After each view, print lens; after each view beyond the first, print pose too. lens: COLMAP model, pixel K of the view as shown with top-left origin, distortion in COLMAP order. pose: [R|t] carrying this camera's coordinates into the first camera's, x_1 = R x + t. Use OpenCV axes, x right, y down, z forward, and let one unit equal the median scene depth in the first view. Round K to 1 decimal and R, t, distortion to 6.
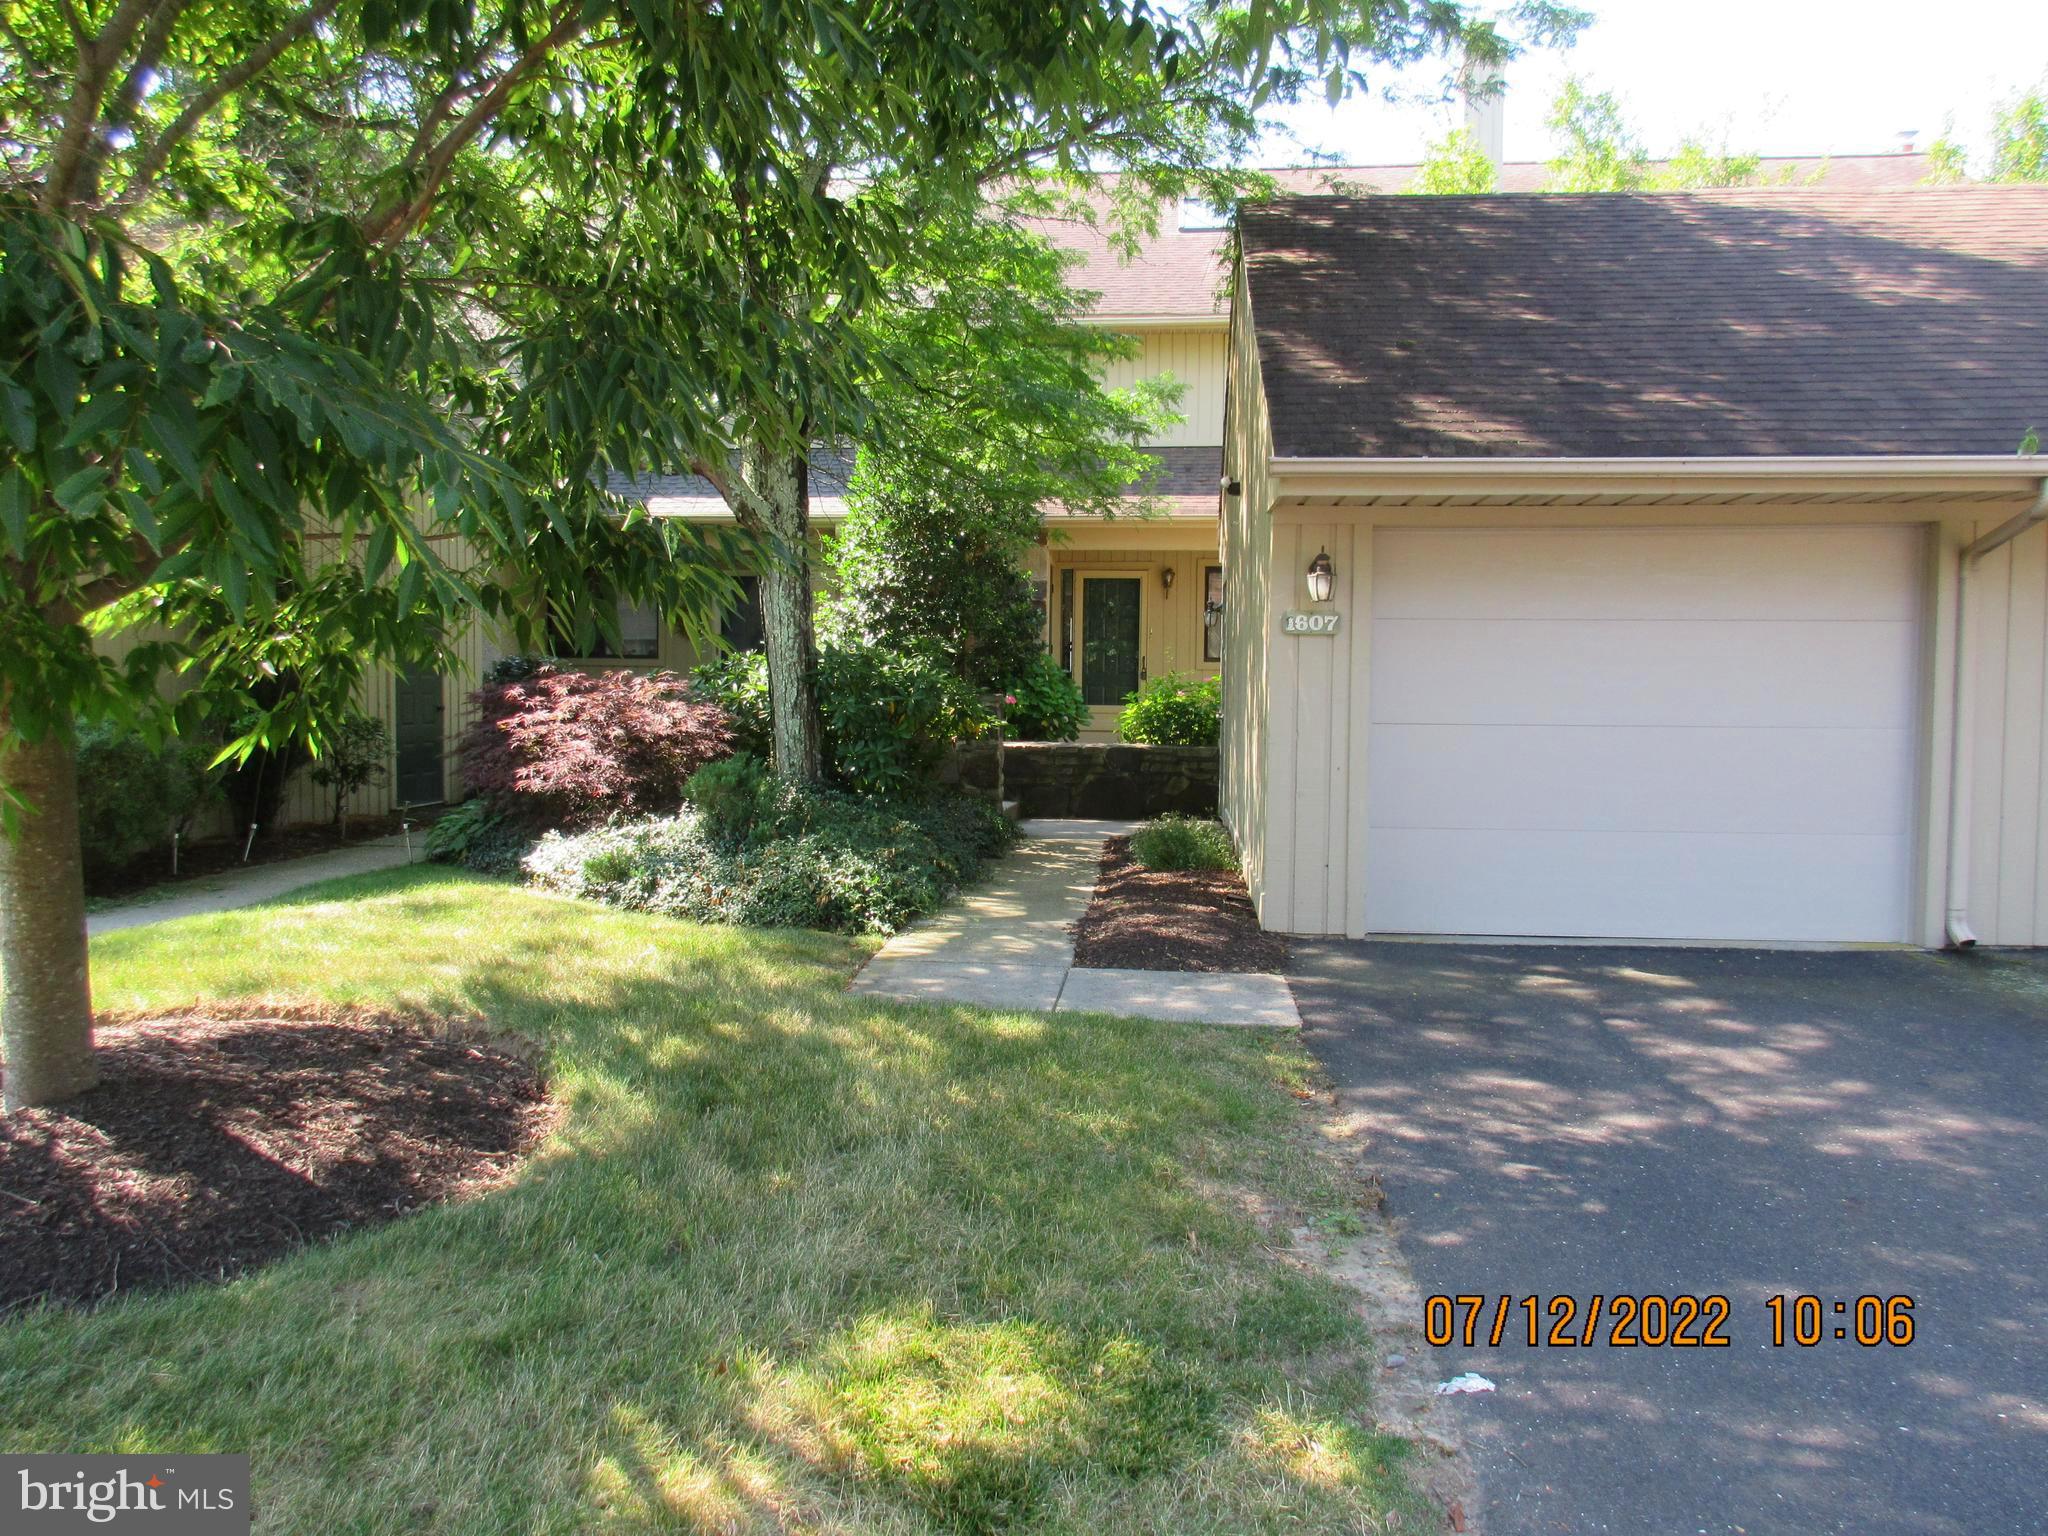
lens RADIAL K [[1499.8, 0, 1024.9], [0, 1499.8, 766.2], [0, 0, 1]] dist [-0.027798, 0.004118]
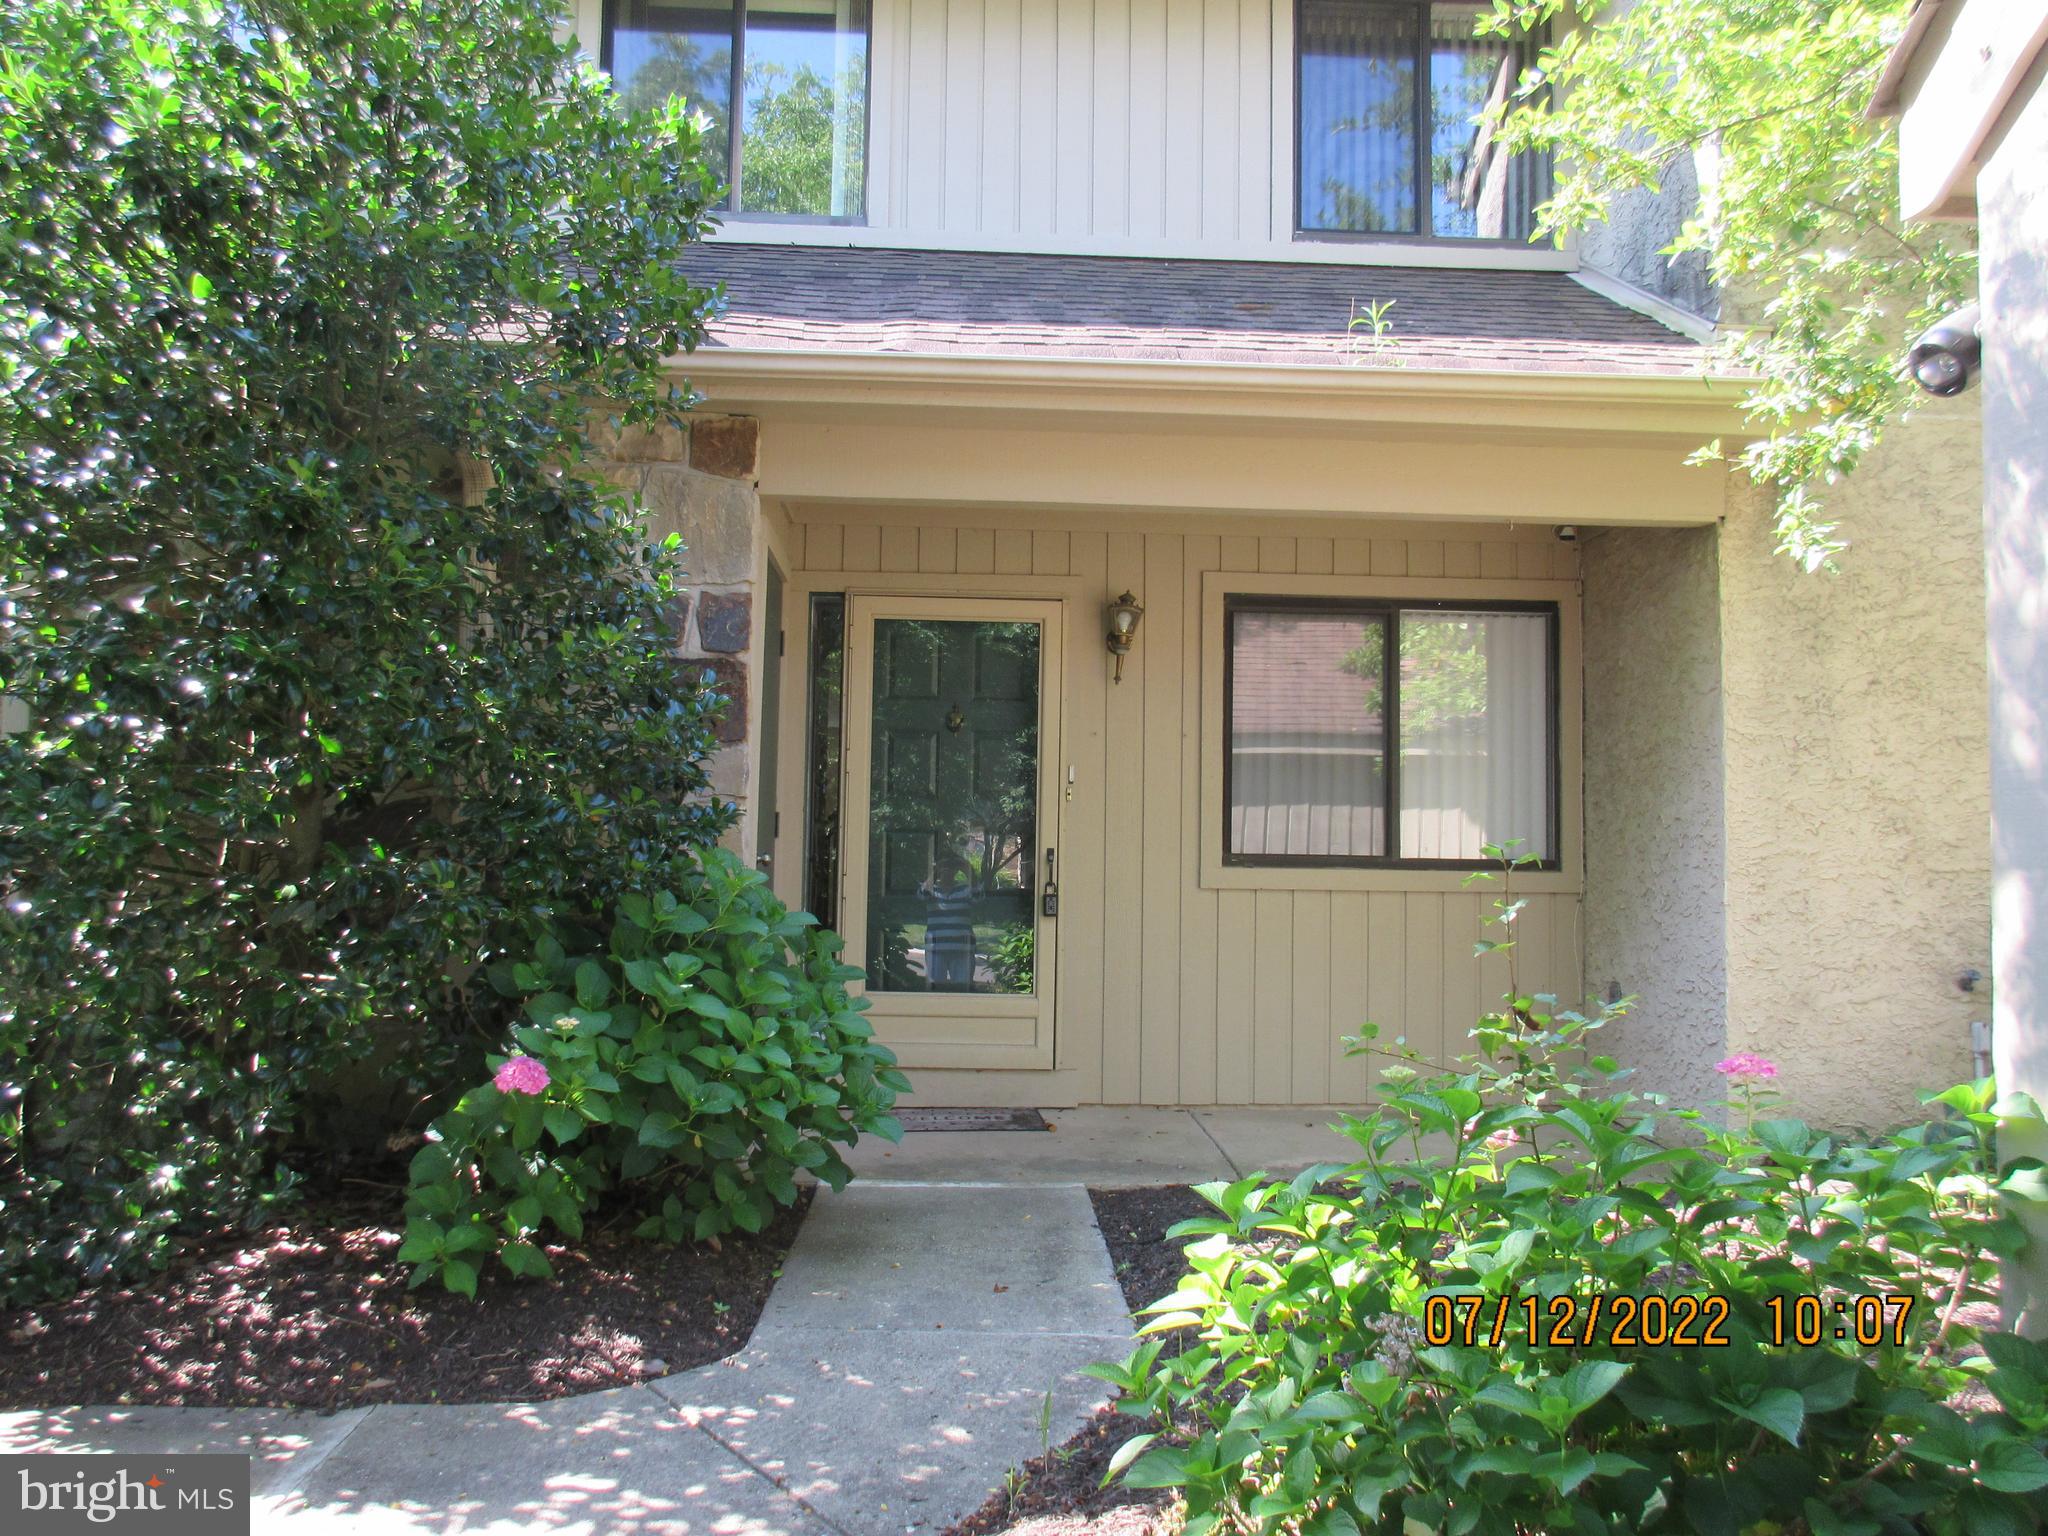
lens RADIAL K [[1499.8, 0, 1023.7], [0, 1499.8, 767.5], [0, 0, 1]] dist [-0.027798, 0.004118]
pose [[0.990485, 0.014857, 0.136818, 0.028139], [-0.000035, 0.994182, -0.107709, -0.058169], [-0.137622, 0.106679, 0.984723, 0.699712]]
